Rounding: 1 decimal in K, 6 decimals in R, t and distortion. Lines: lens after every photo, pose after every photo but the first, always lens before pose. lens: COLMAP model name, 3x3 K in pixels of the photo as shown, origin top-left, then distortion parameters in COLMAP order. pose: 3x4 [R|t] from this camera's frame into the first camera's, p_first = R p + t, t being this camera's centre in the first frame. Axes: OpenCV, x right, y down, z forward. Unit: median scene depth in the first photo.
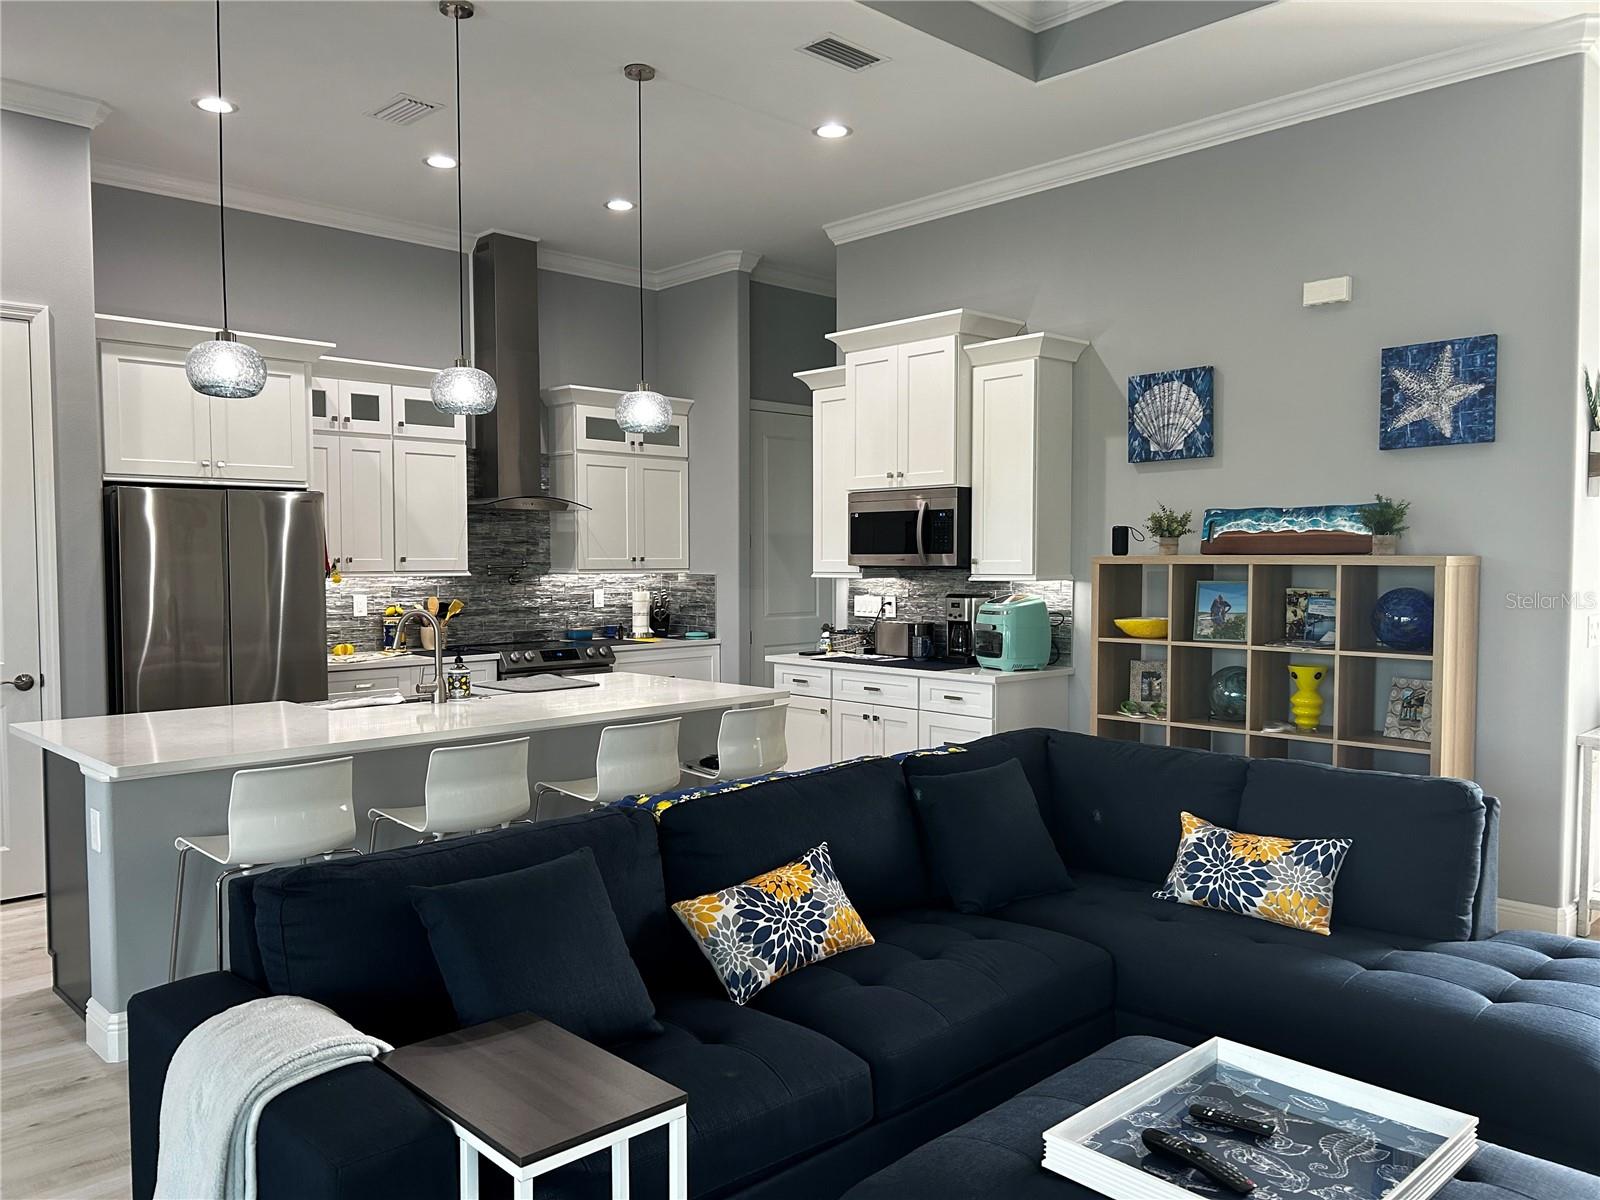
lens RADIAL K [[1215.5, 0, 821.8], [0, 1215.5, 613.6], [0, 0, 1]] dist [0.050770, -0.058262]
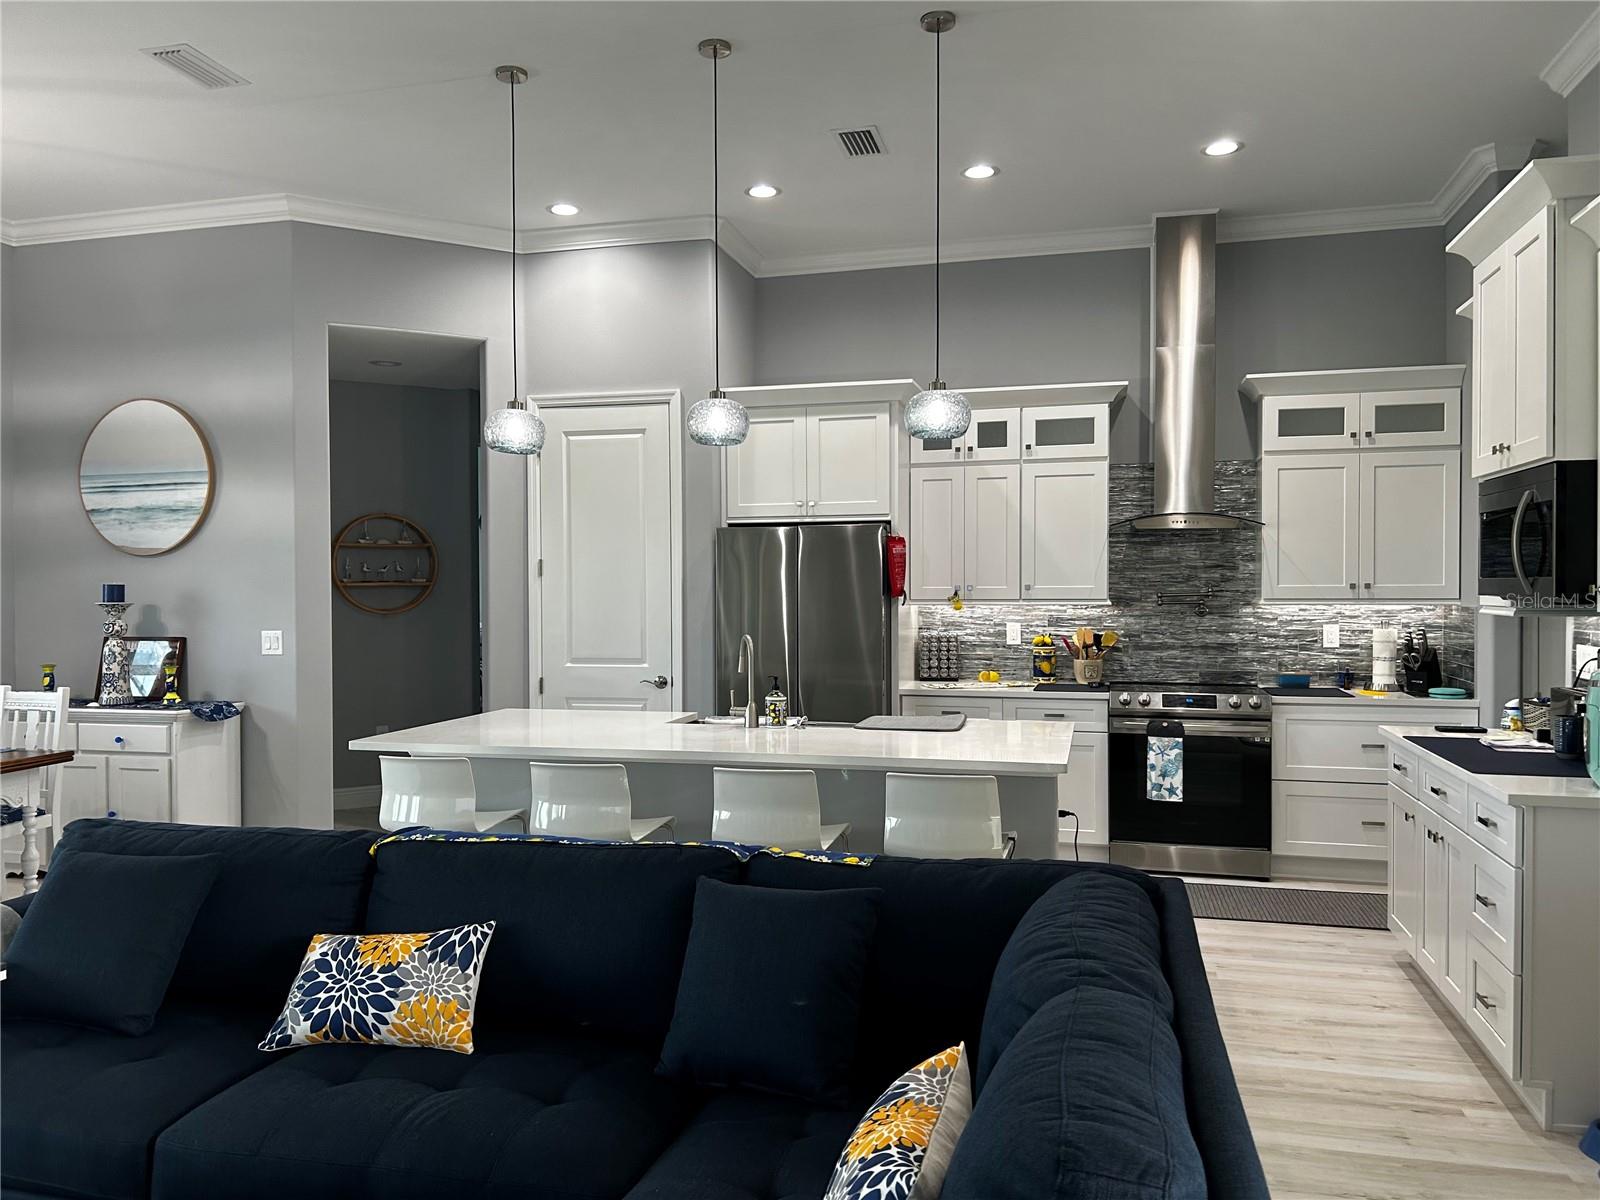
lens RADIAL K [[1215.5, 0, 768.2], [0, 1215.5, 609.5], [0, 0, 1]] dist [0.050770, -0.058262]
pose [[0.494992, 0.015271, -0.868763, 0.346265], [-0.038645, 0.999243, -0.004454, -0.012817], [0.868038, 0.035778, 0.495208, 0.308325]]
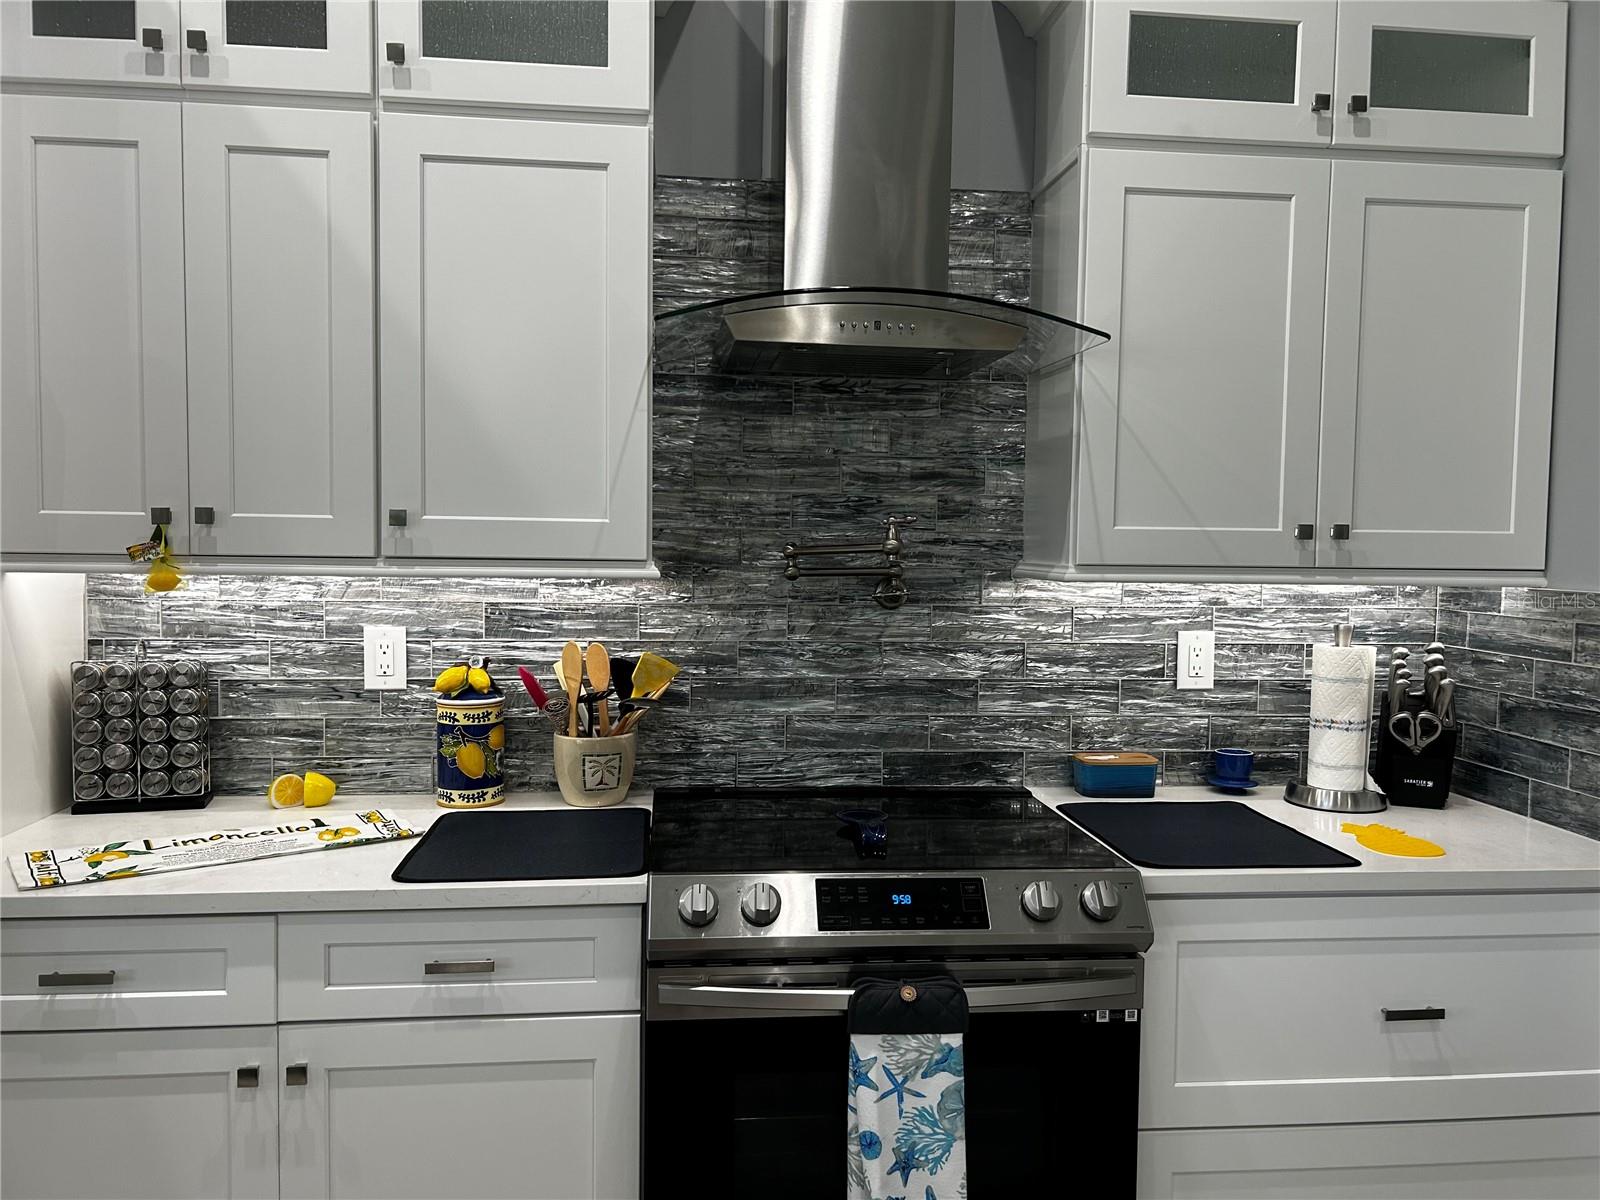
lens RADIAL K [[1215.5, 0, 778.0], [0, 1215.5, 614.8], [0, 0, 1]] dist [0.050770, -0.058262]
pose [[0.770467, 0.045100, -0.635882, -0.071688], [-0.043565, 0.998887, 0.018061, -0.026583], [0.635989, 0.013787, 0.771575, 0.735393]]
